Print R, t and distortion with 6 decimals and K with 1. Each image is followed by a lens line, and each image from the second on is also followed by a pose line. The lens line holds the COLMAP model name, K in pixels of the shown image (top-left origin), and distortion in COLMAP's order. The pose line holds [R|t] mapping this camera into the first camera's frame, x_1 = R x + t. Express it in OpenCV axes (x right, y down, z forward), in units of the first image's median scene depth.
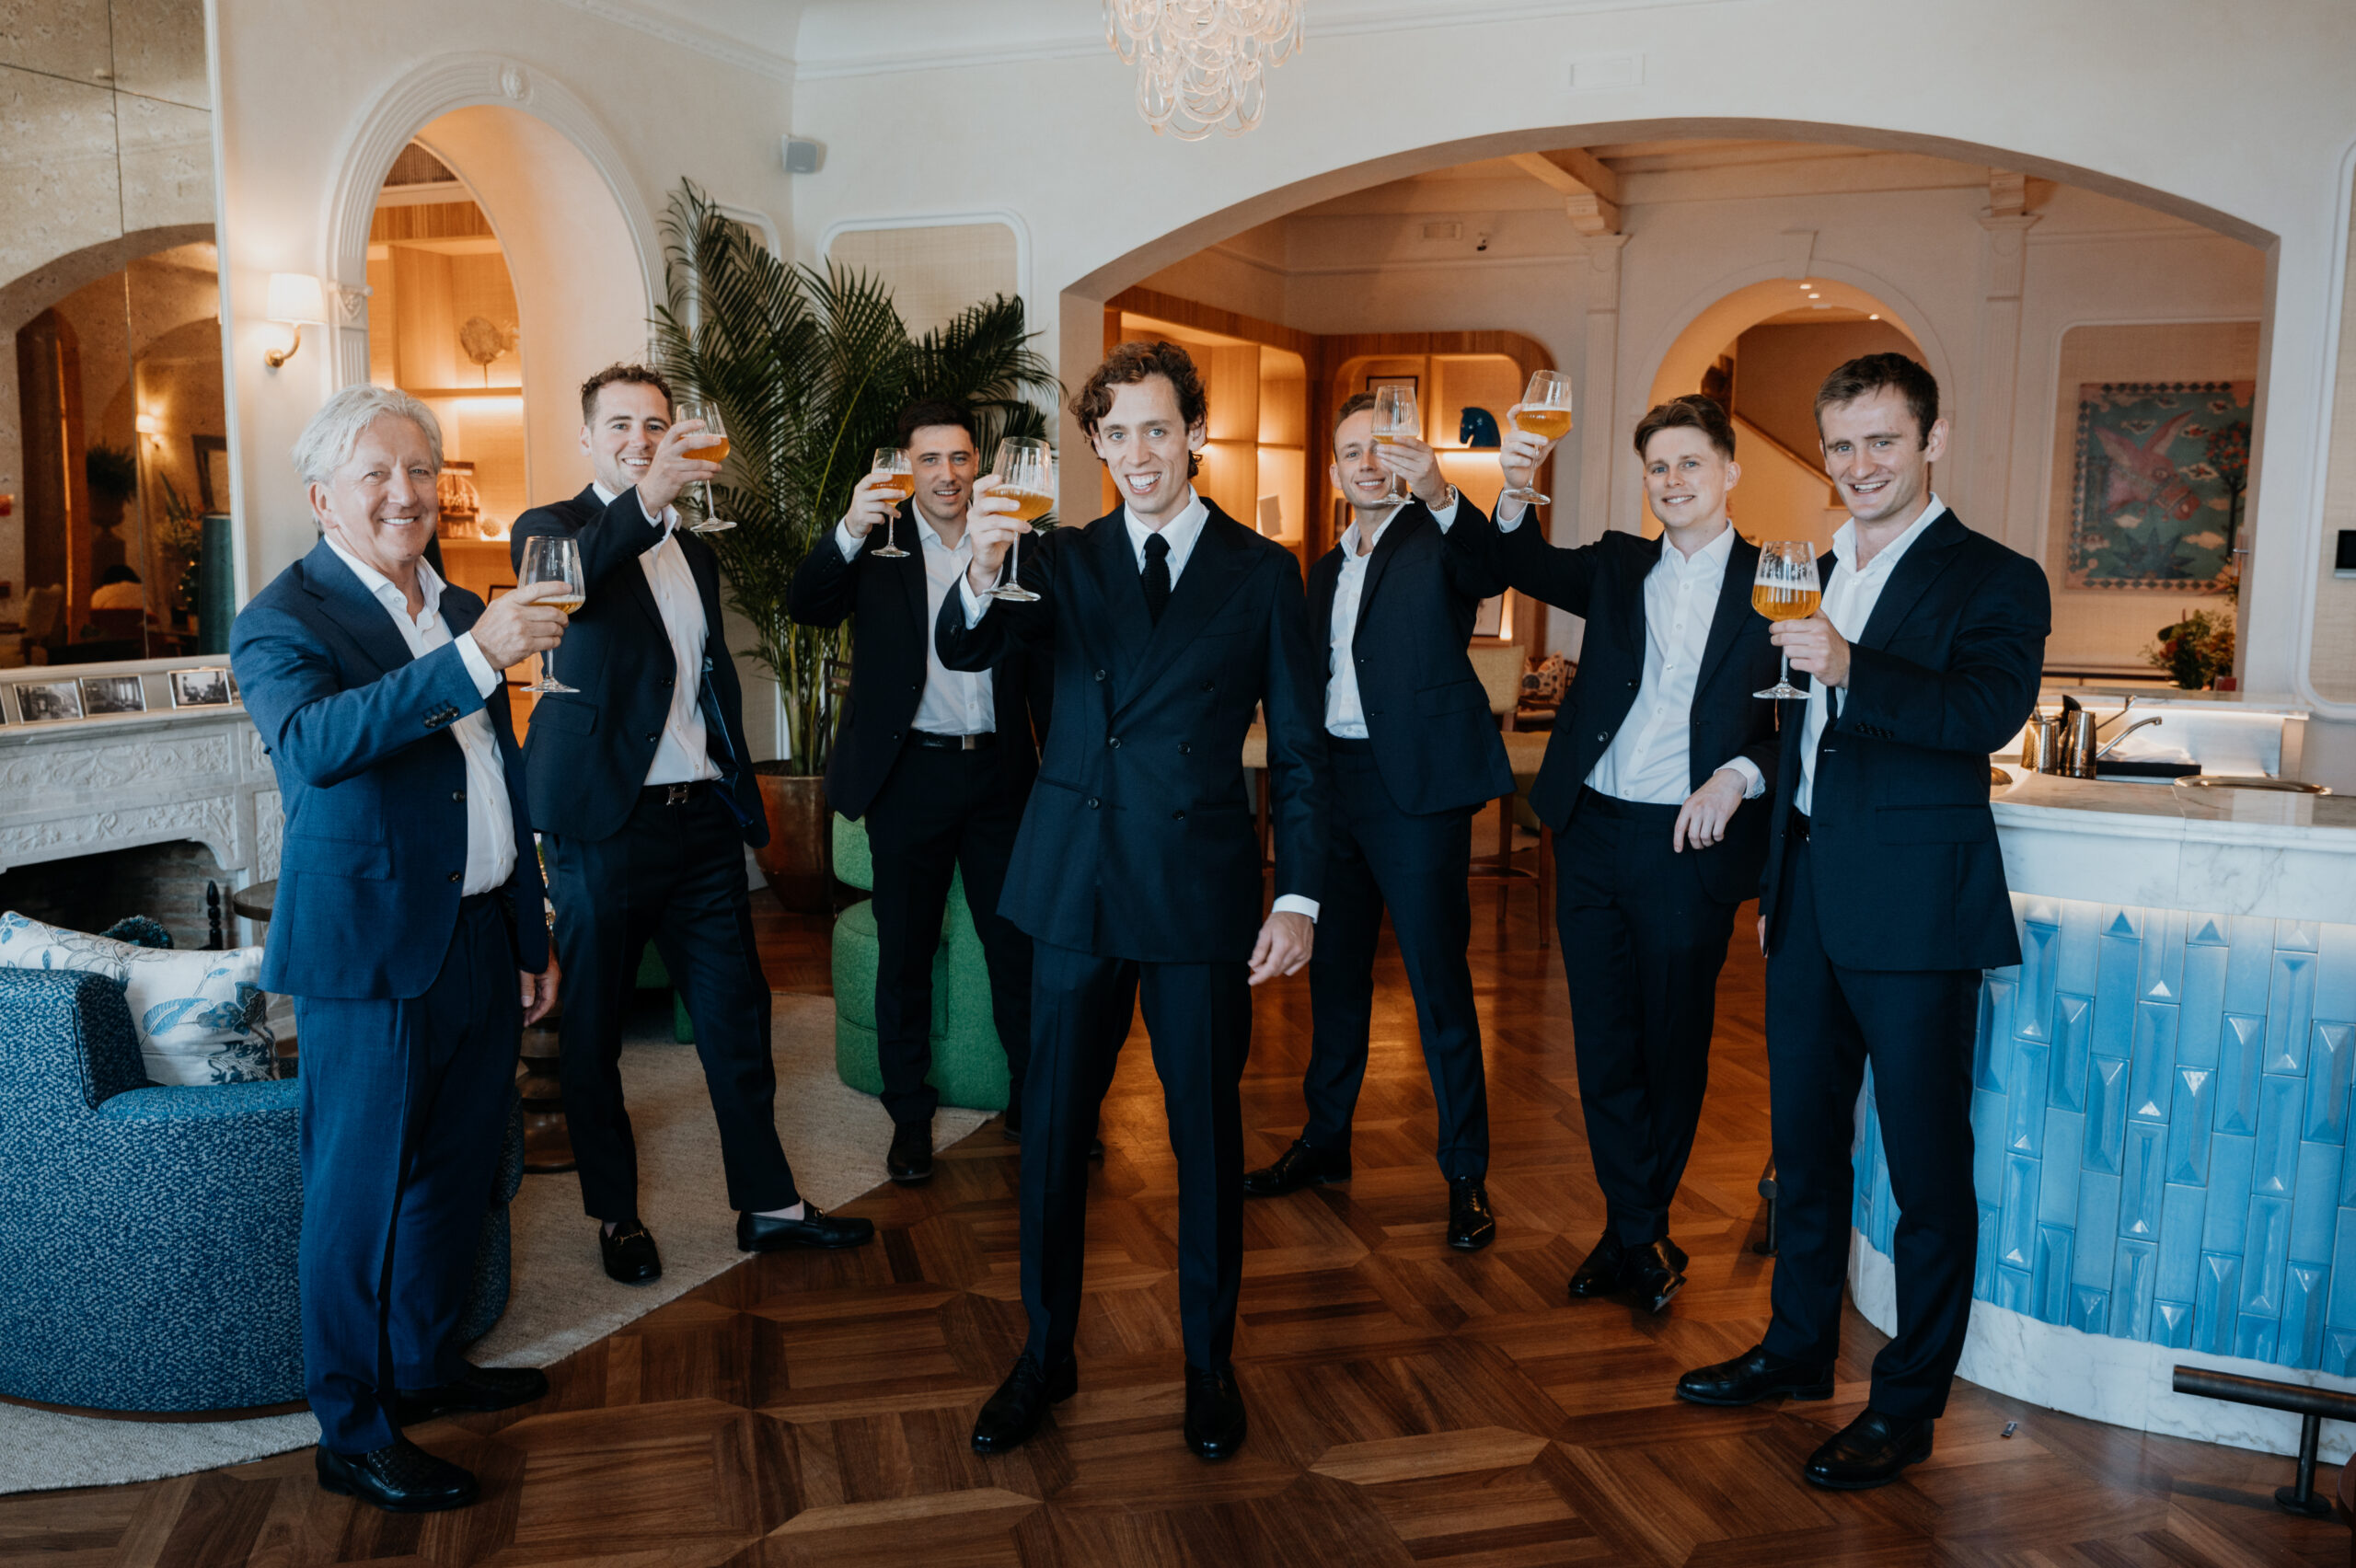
lens RADIAL K [[1909.0, 0, 1181.9], [0, 1909.0, 780.8], [0, 0, 1]] dist [0.019271, -0.001252]
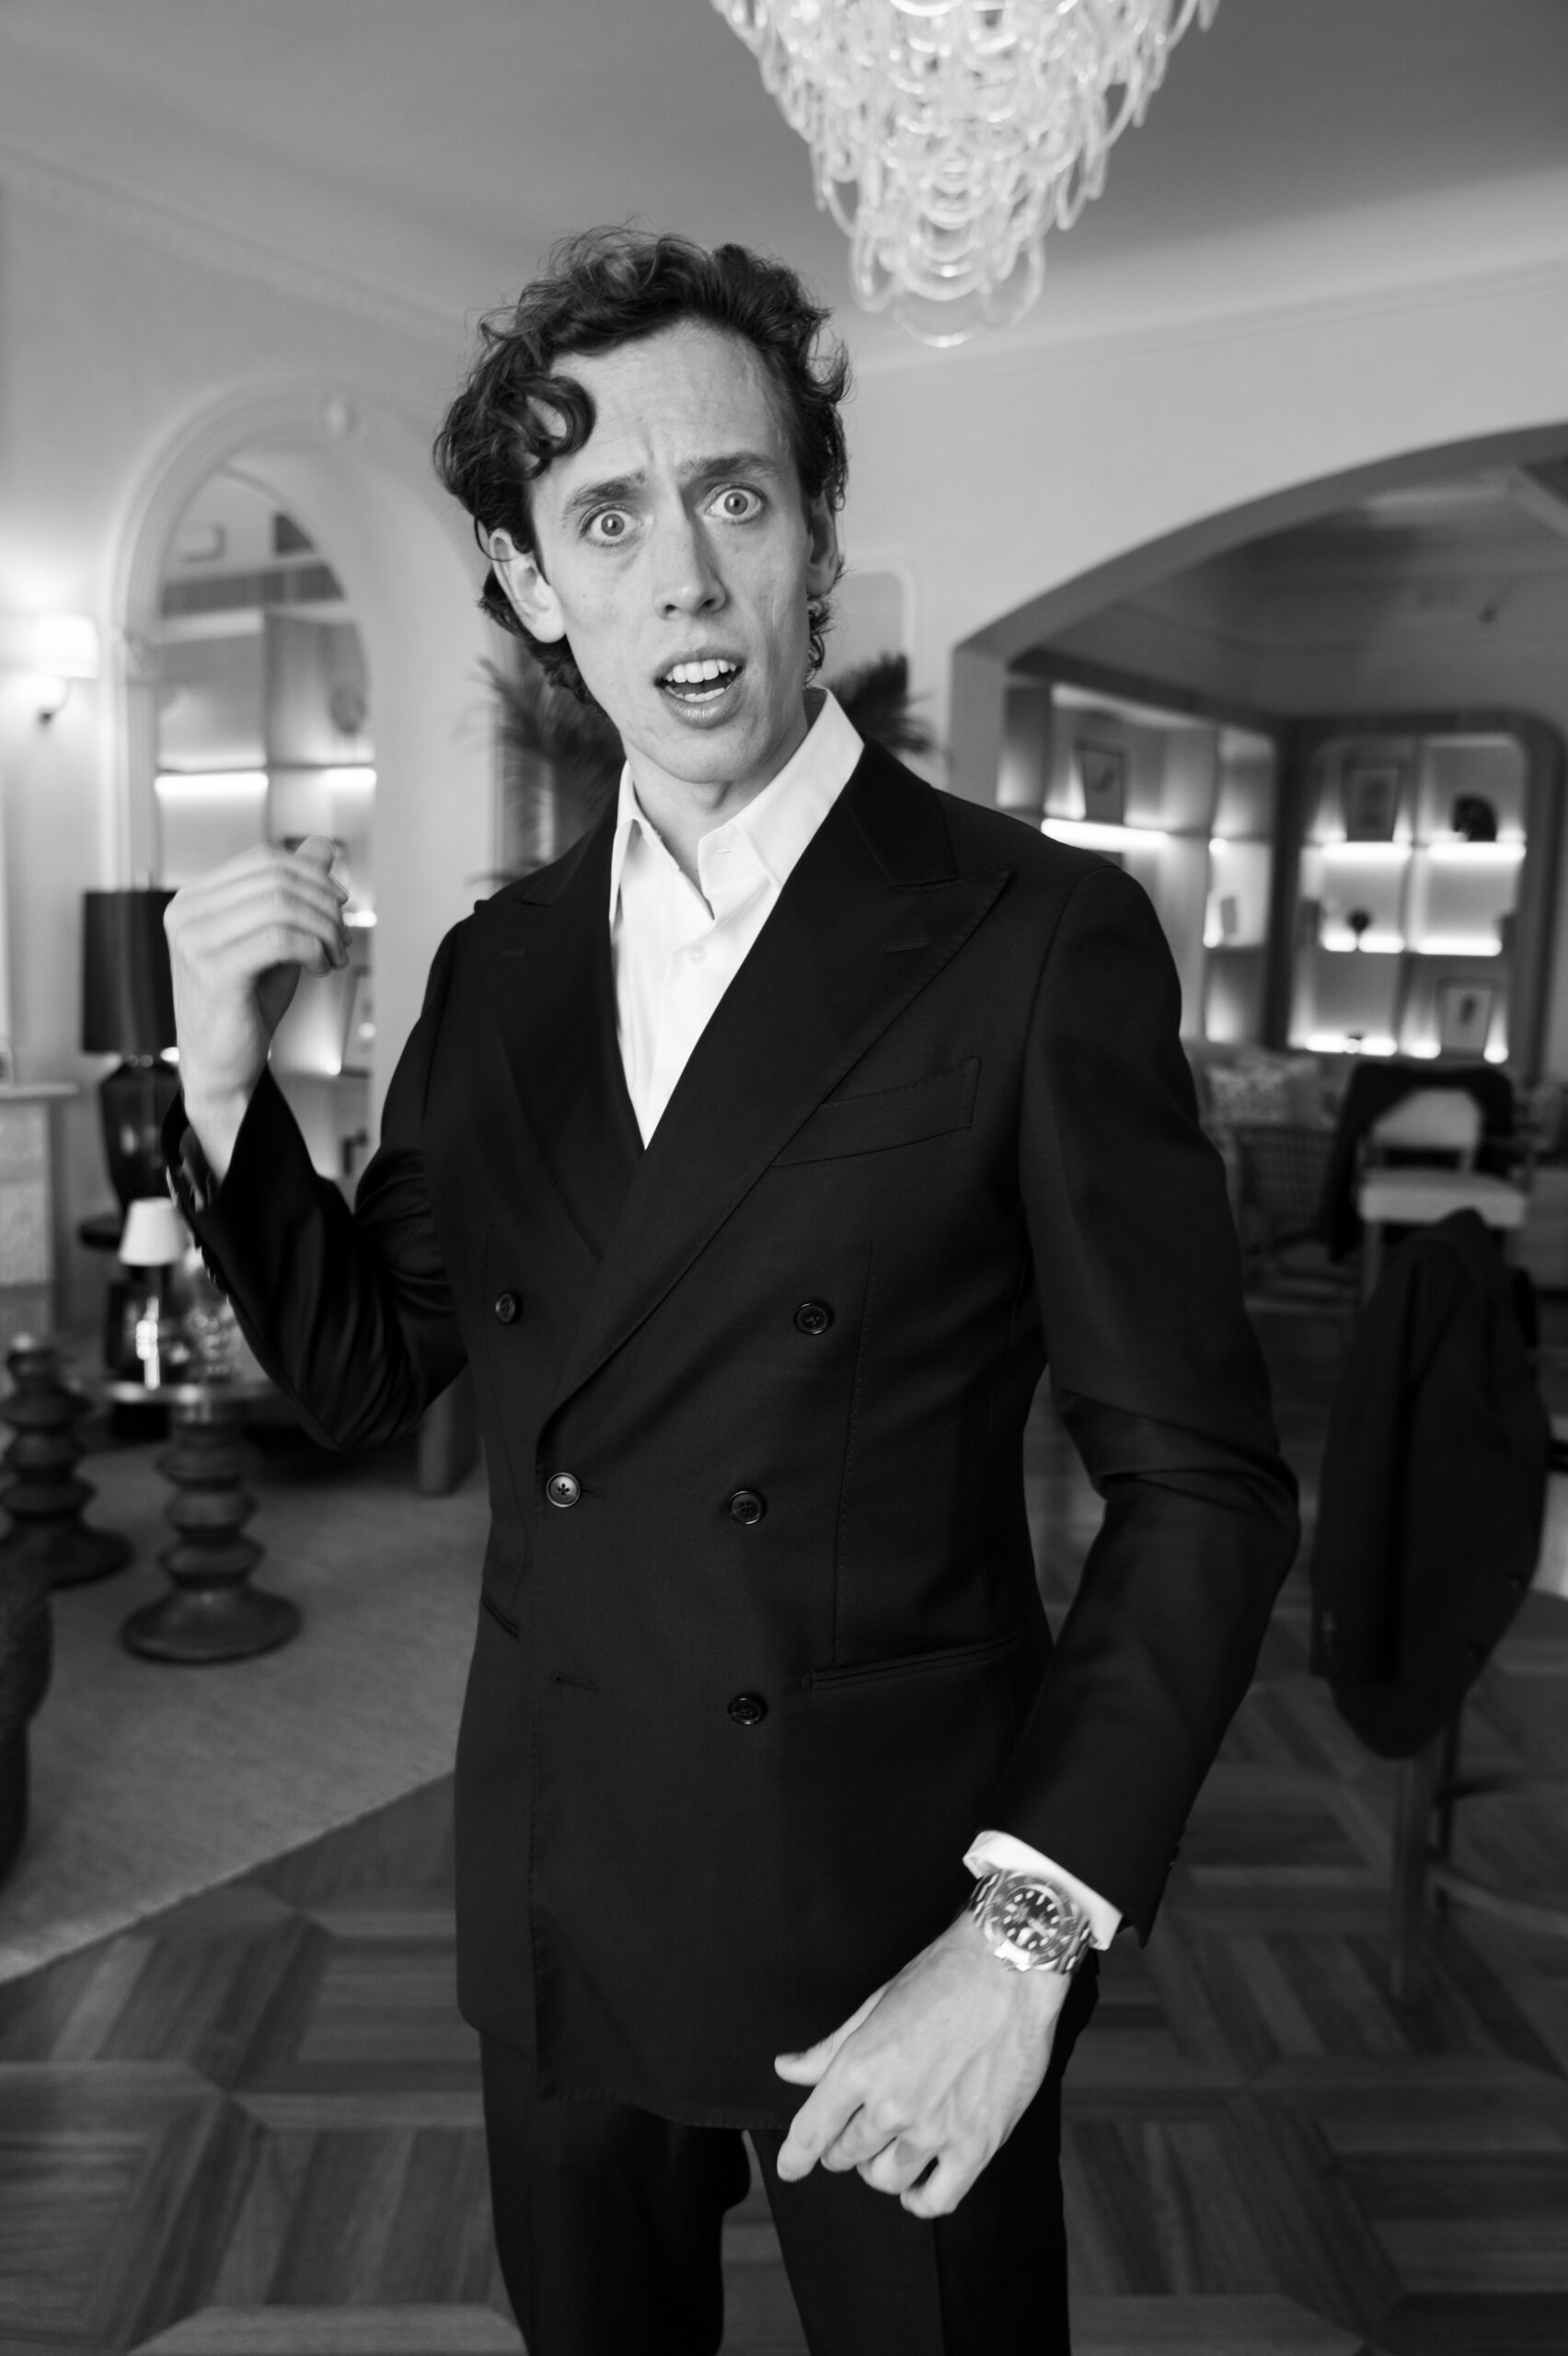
lens RADIAL K [[1909.0, 0, 778.6], [0, 1909.0, 1181.7], [0, 0, 1]] dist [0.019271, -0.001252]
pose [[0.979292, 0.041375, -0.198180, 0.042255], [-0.041855, 0.999122, 0.001767, -0.009688], [0.198079, 0.006565, 0.980164, 0.128688]]
